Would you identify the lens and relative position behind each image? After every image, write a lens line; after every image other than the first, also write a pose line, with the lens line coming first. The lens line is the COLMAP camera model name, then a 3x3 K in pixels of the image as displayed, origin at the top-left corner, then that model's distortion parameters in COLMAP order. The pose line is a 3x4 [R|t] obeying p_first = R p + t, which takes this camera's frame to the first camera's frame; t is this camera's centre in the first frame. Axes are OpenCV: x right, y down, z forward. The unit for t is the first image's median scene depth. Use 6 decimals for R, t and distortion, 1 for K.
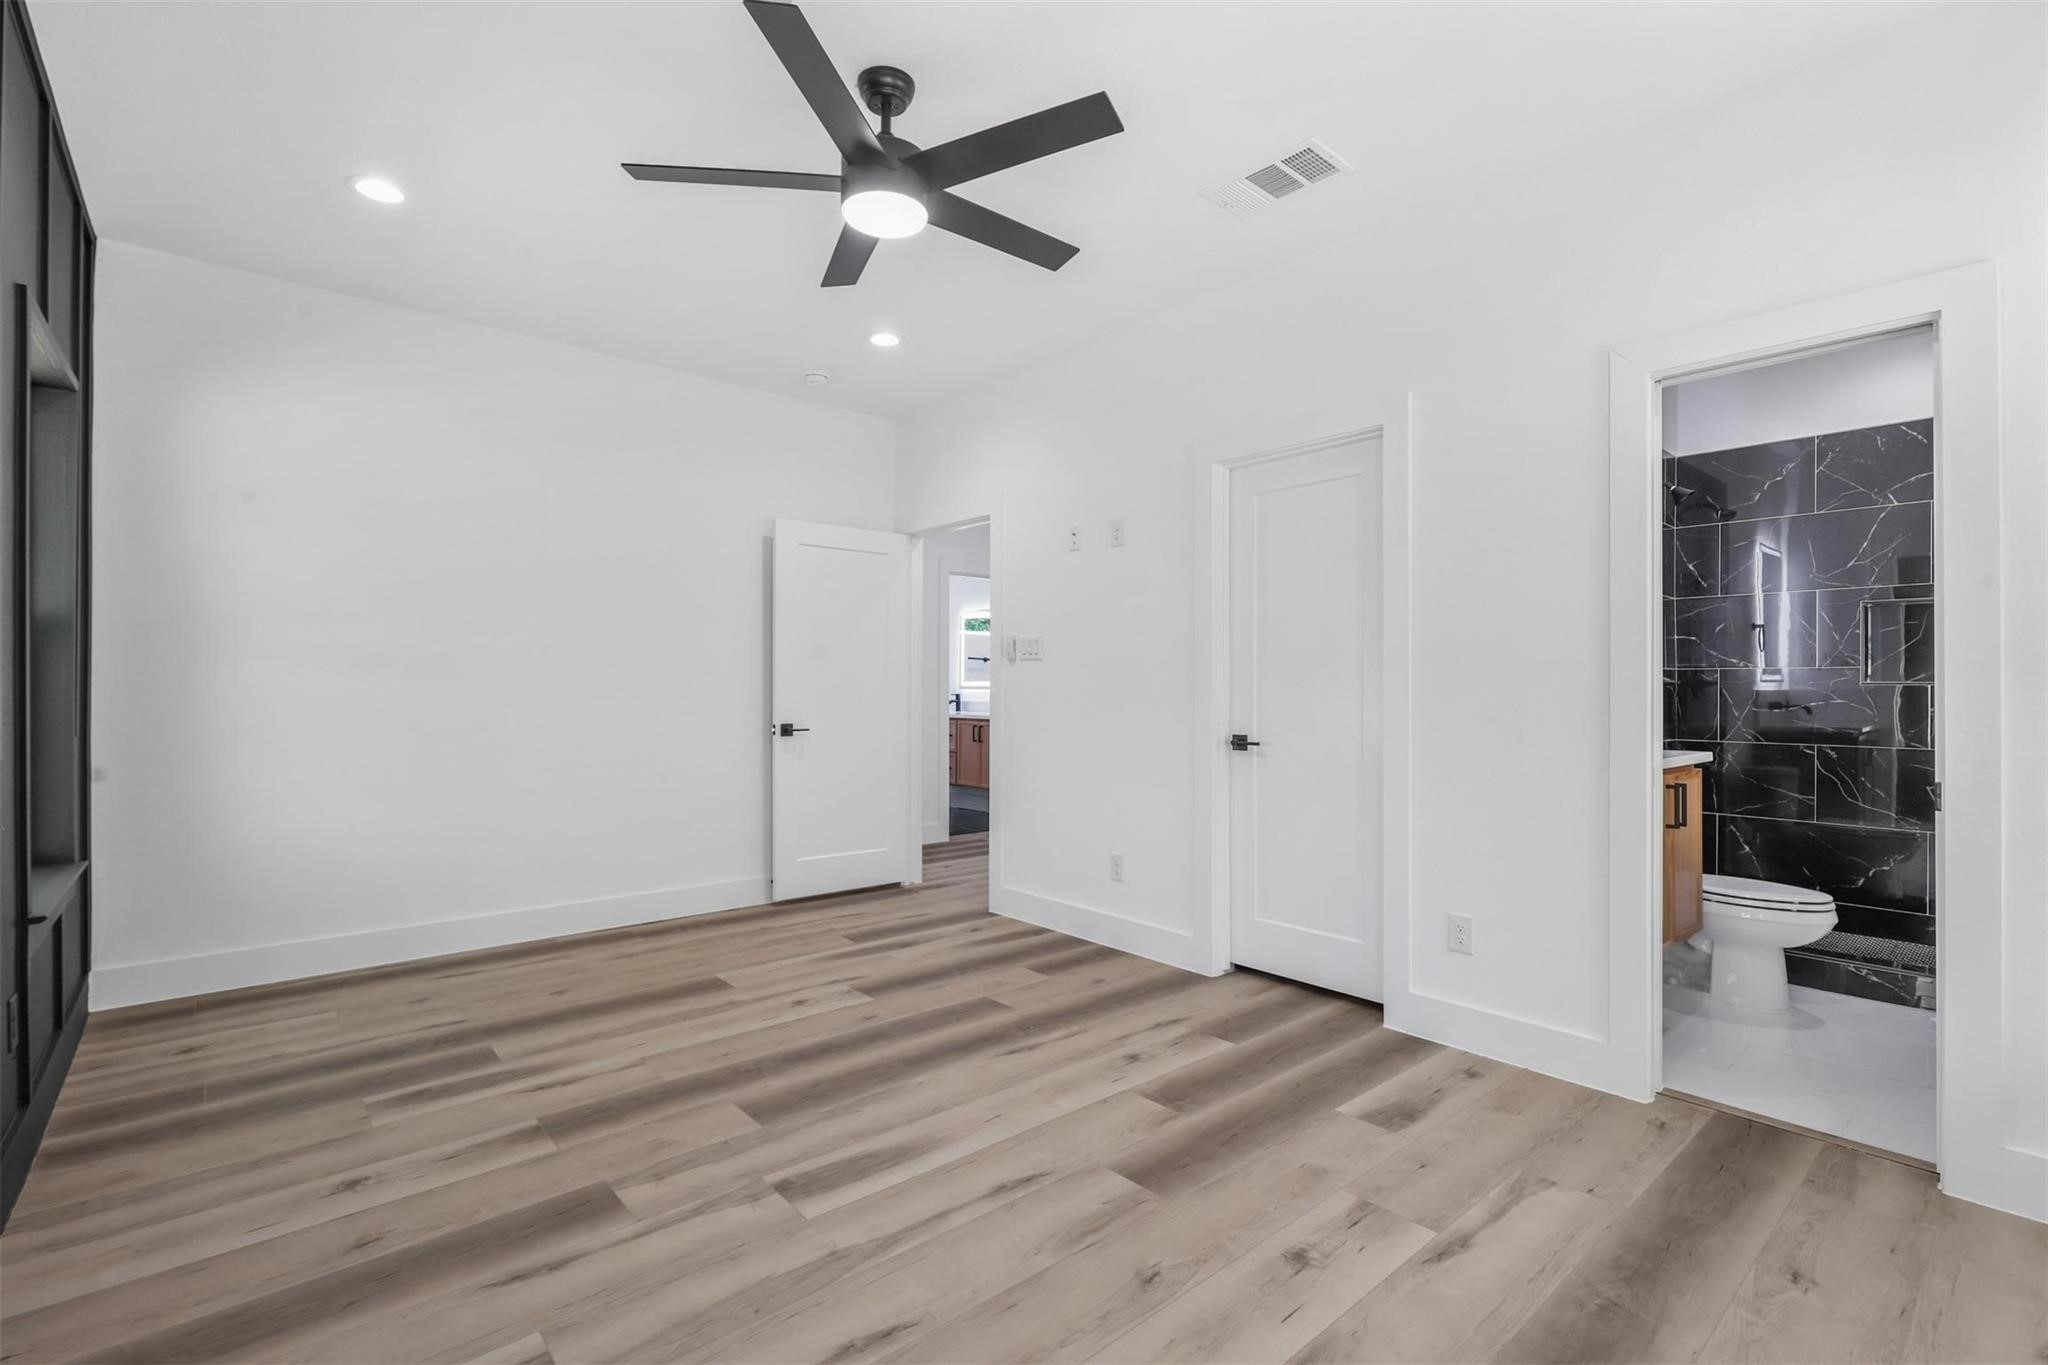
lens RADIAL K [[930.9, 0, 1026.6], [0, 930.9, 682.1], [0, 0, 1]] dist [0.004601, -0.000743]
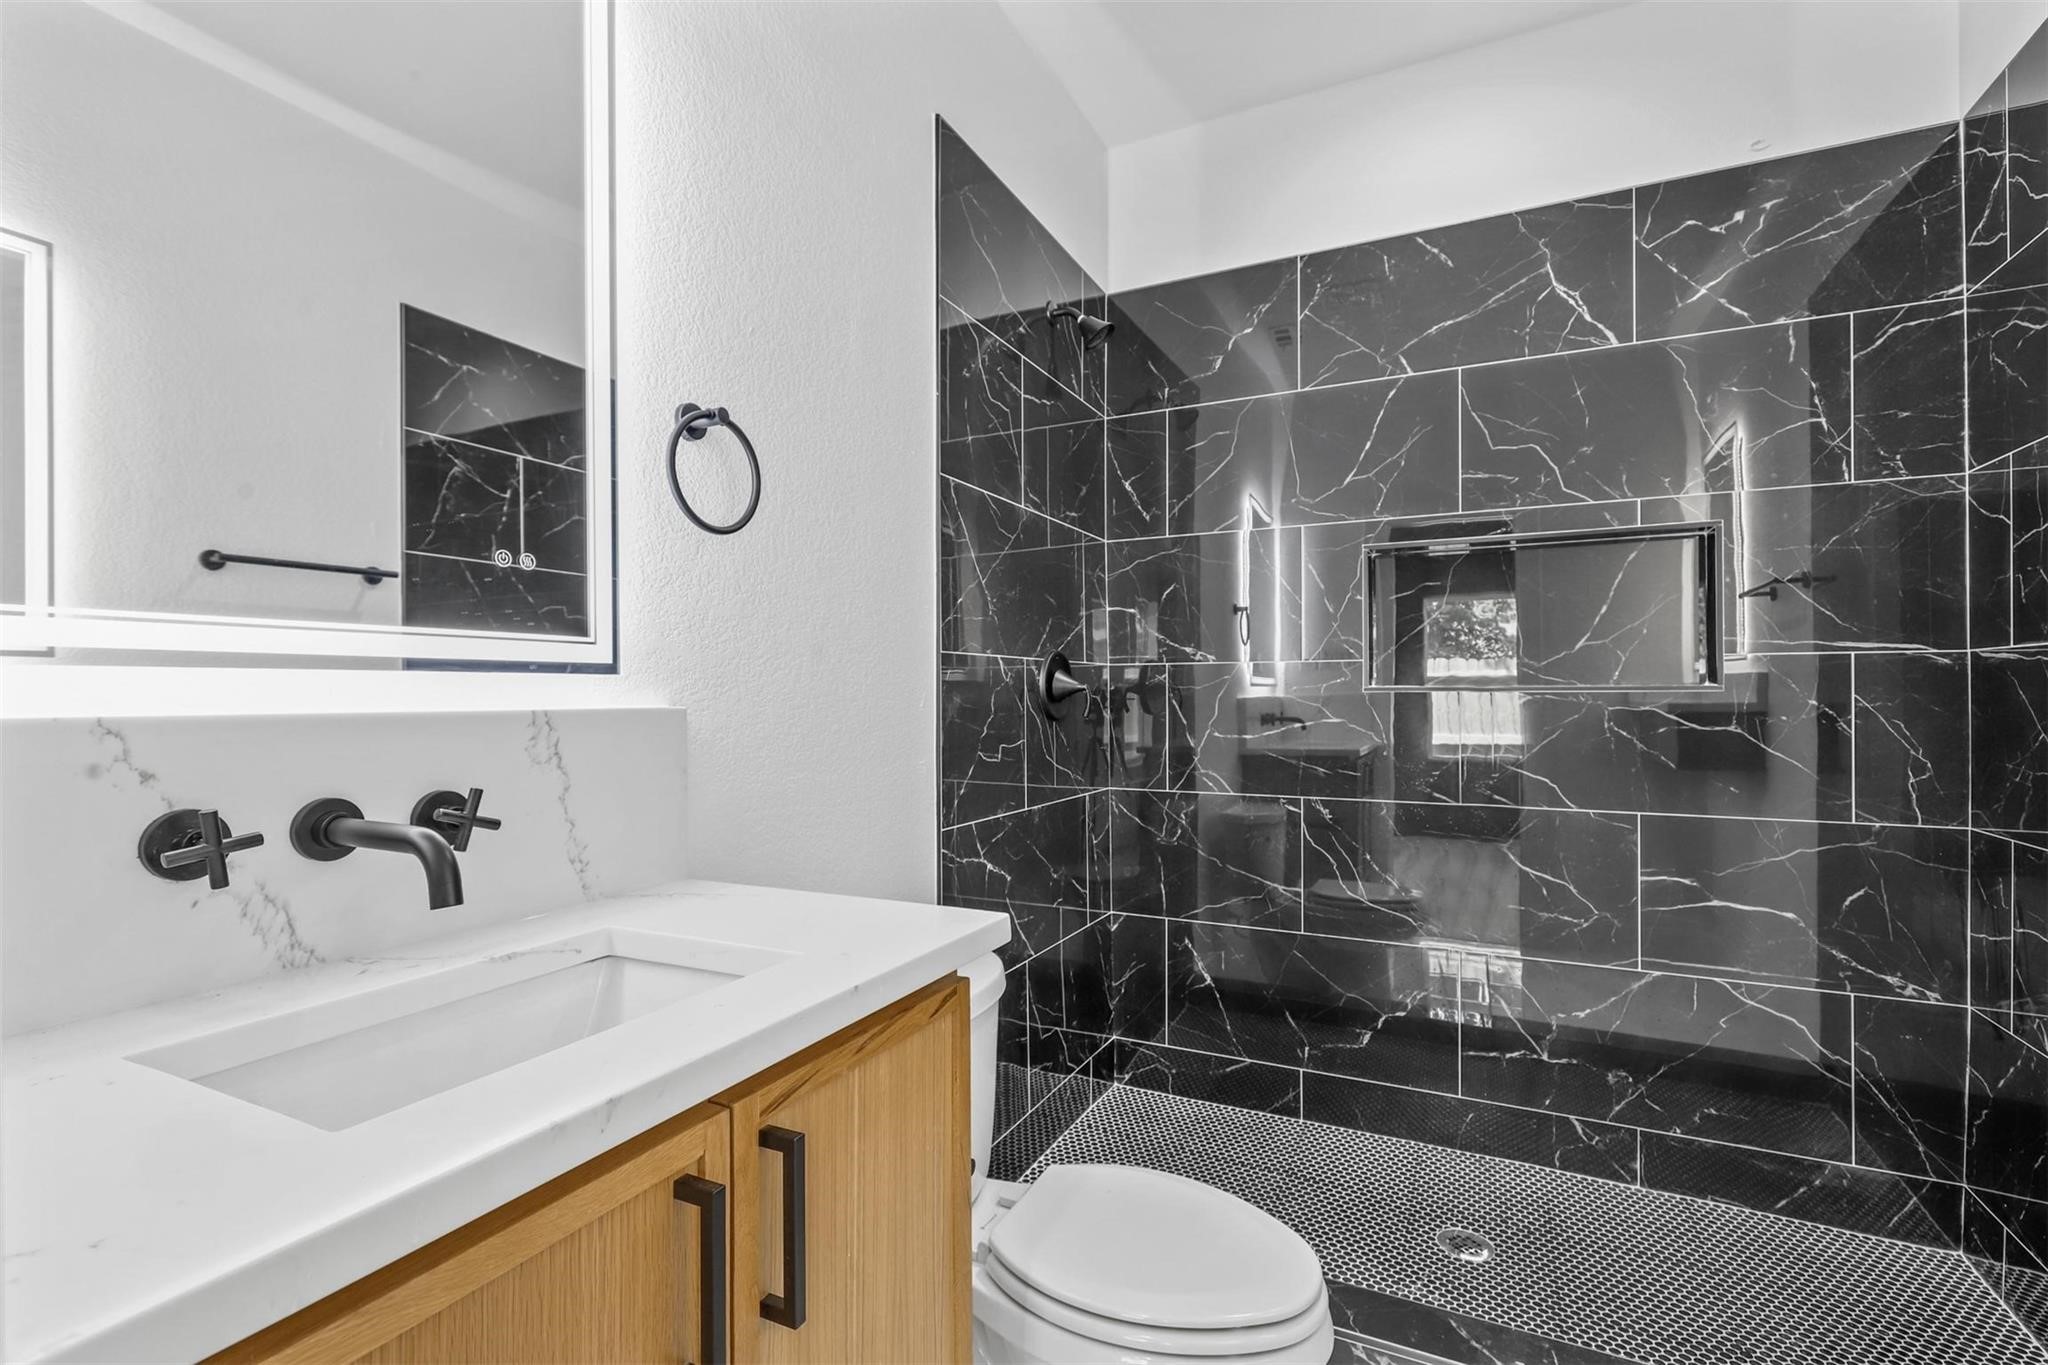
lens RADIAL K [[930.9, 0, 1021.1], [0, 930.9, 690.2], [0, 0, 1]] dist [0.004601, -0.000743]
pose [[0.923795, -0.006398, 0.382833, 0.296420], [0.006306, 0.999979, 0.001495, 0.000141], [-0.382835, 0.001034, 0.923816, 0.340999]]
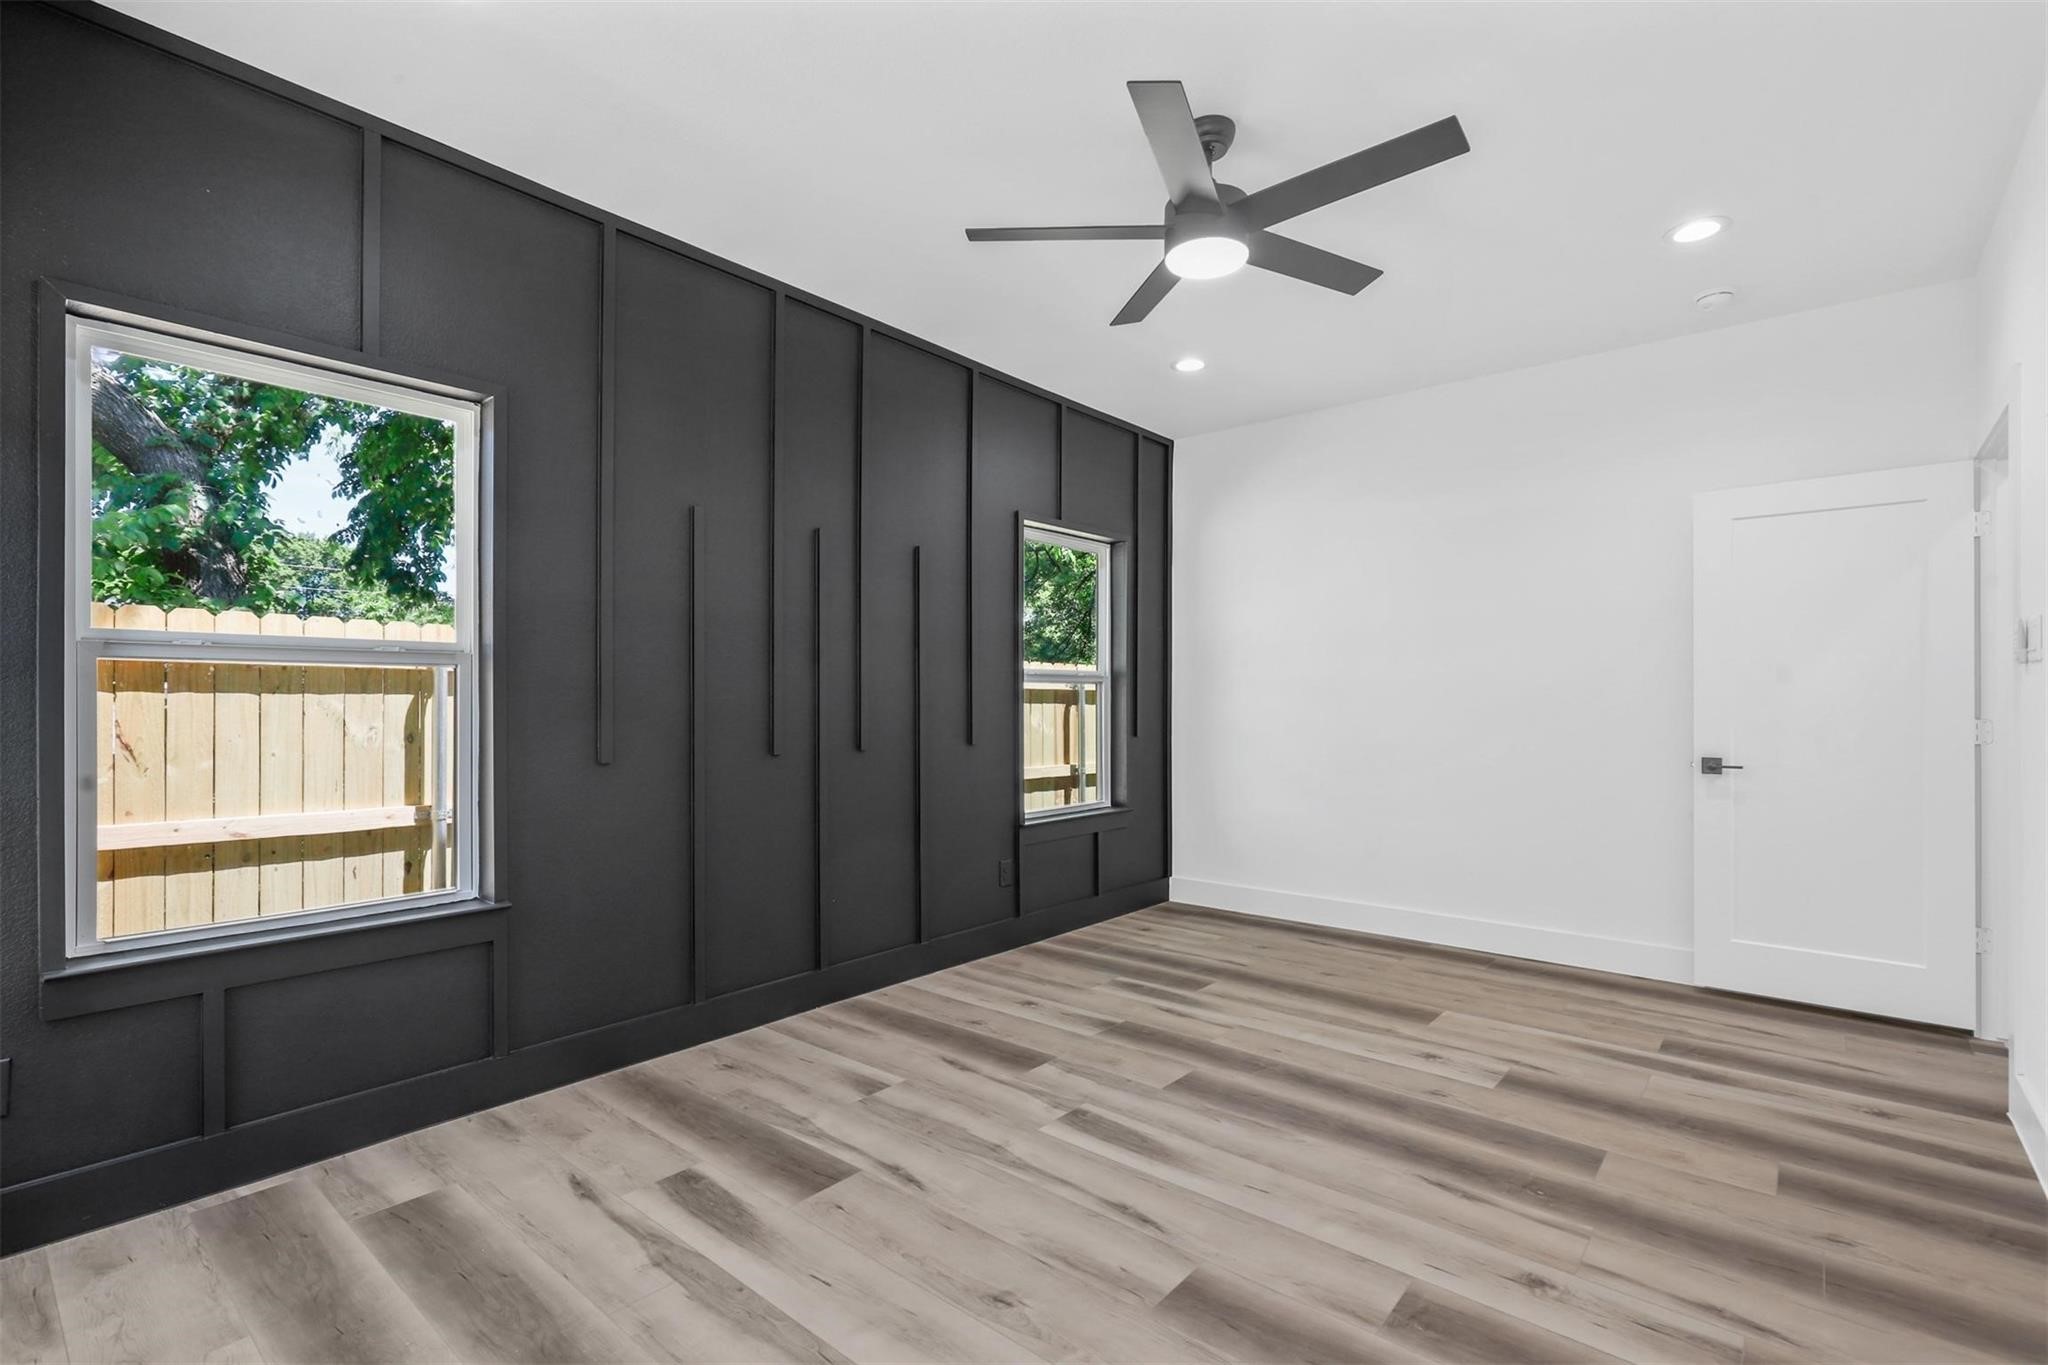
lens RADIAL K [[930.9, 0, 1012.5], [0, 930.9, 699.6], [0, 0, 1]] dist [0.004601, -0.000743]
pose [[0.143635, -0.005037, -0.989618, 0.776024], [0.007198, 0.999966, -0.004045, -0.008618], [0.989605, -0.006542, 0.143666, 0.589366]]
